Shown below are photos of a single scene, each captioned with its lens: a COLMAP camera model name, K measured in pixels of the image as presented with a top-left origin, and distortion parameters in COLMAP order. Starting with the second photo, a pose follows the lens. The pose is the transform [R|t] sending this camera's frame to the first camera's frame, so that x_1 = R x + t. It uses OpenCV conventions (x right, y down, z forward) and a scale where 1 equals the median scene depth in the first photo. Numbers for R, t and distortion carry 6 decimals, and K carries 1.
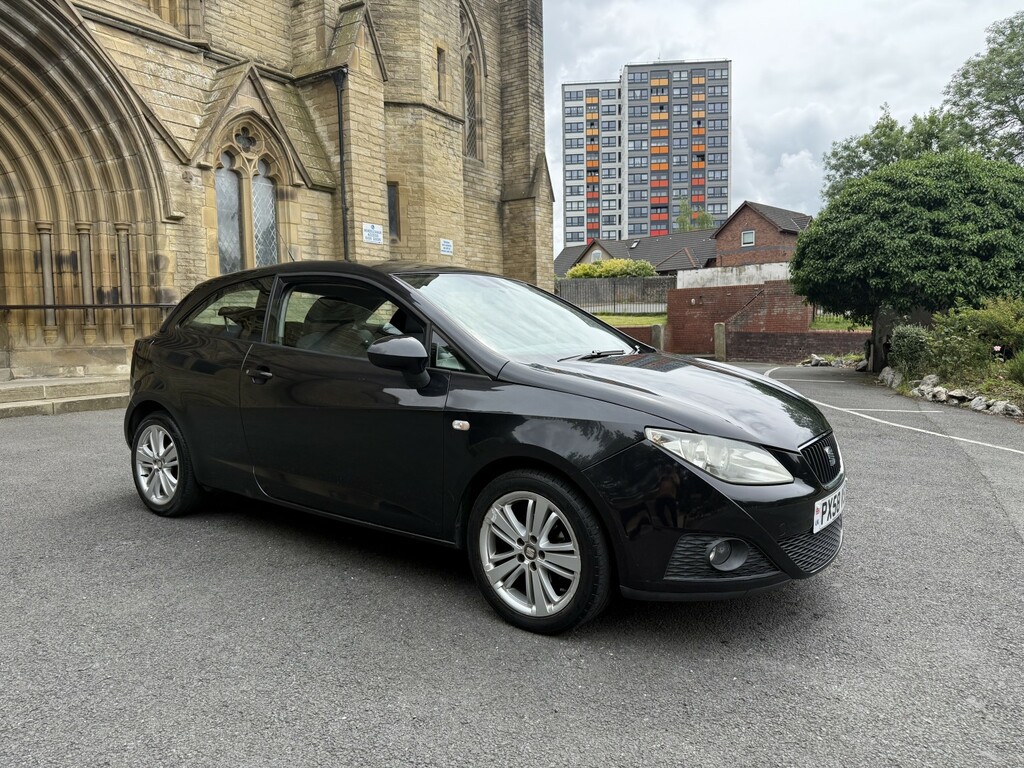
lens RADIAL K [[780.5, 0, 486.4], [0, 780.5, 398.4], [0, 0, 1]] dist [0.109908, -0.199649]
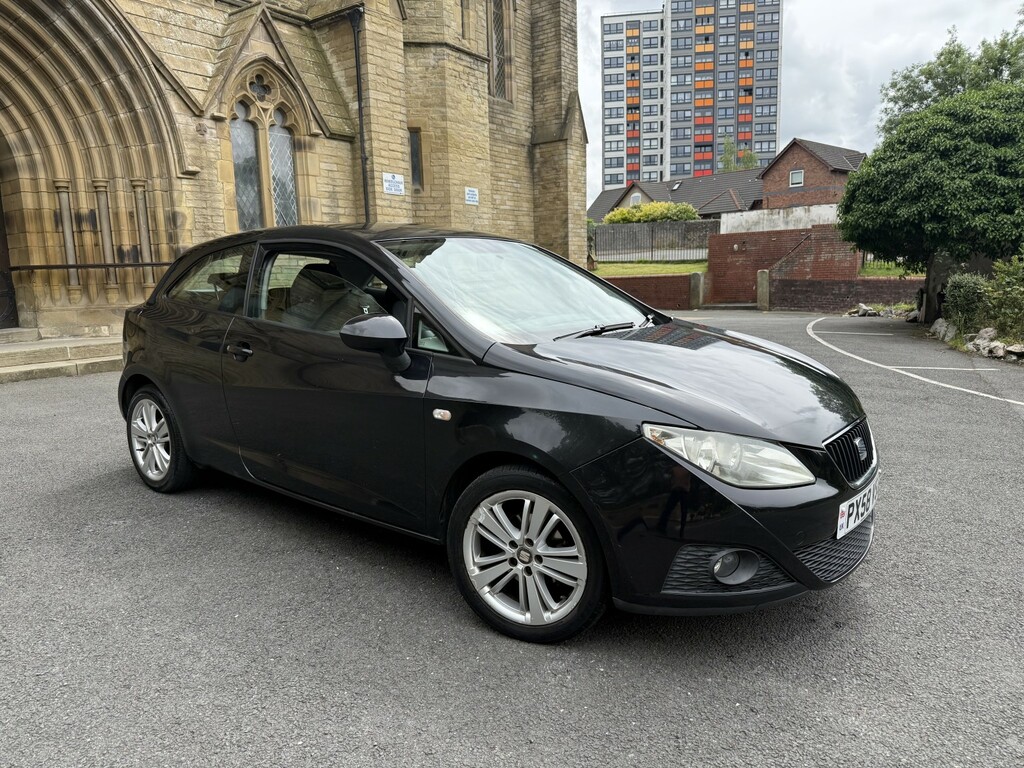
lens RADIAL K [[723.0, 0, 512.0], [0, 723.0, 384.0], [0, 0, 1]] dist [0.047705, -0.069280]
pose [[0.997657, 0.000712, -0.068418, 0.059300], [0.005267, 0.996180, 0.087160, -0.040911], [0.068218, -0.087316, 0.993842, 0.101155]]
